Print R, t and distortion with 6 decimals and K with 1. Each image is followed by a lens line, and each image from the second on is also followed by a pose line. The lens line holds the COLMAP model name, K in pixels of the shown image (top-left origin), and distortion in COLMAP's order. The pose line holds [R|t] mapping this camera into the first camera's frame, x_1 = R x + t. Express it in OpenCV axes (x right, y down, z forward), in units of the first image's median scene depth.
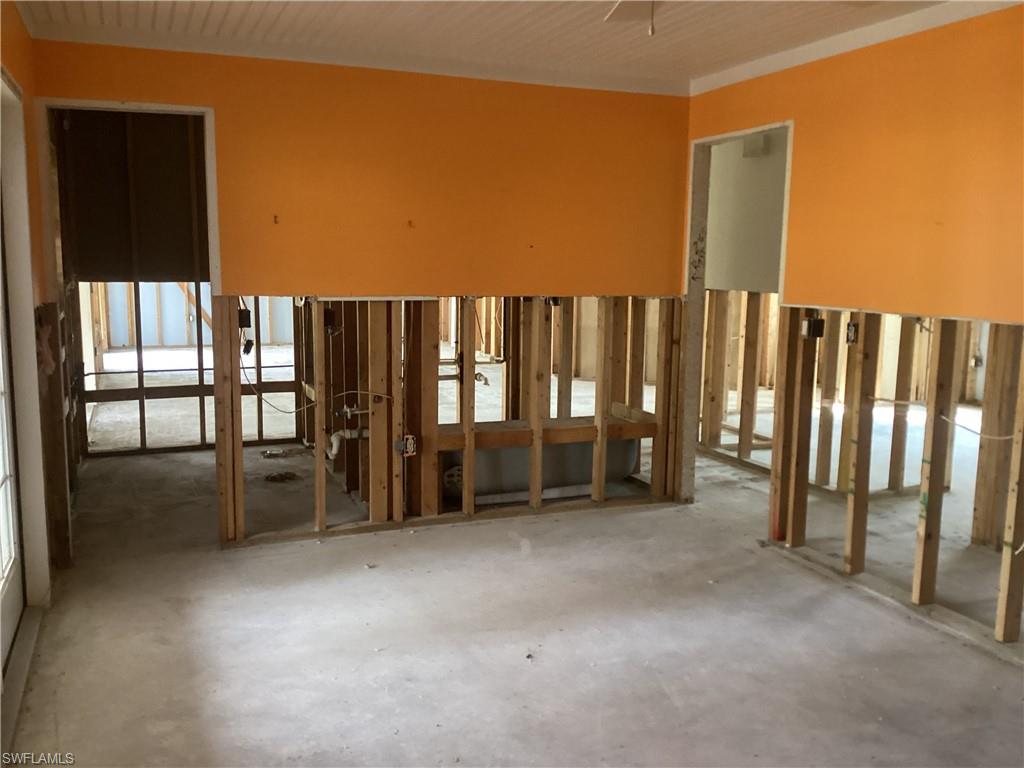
lens RADIAL K [[914.4, 0, 512.0], [0, 914.4, 384.0], [0, 0, 1]] dist [0.093095, 0.000184]
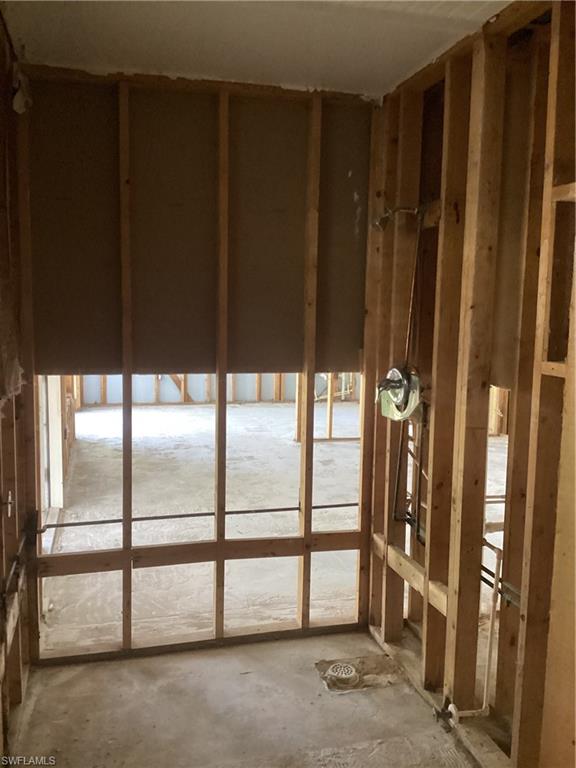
lens RADIAL K [[685.8, 0, 288.0], [0, 685.8, 384.0], [0, 0, 1]] dist [0.093095, 0.000184]
pose [[0.992678, 0.019120, -0.119270, -0.233497], [-0.022838, 0.999292, -0.029889, -0.087895], [0.118614, 0.032394, 0.992412, 0.537182]]
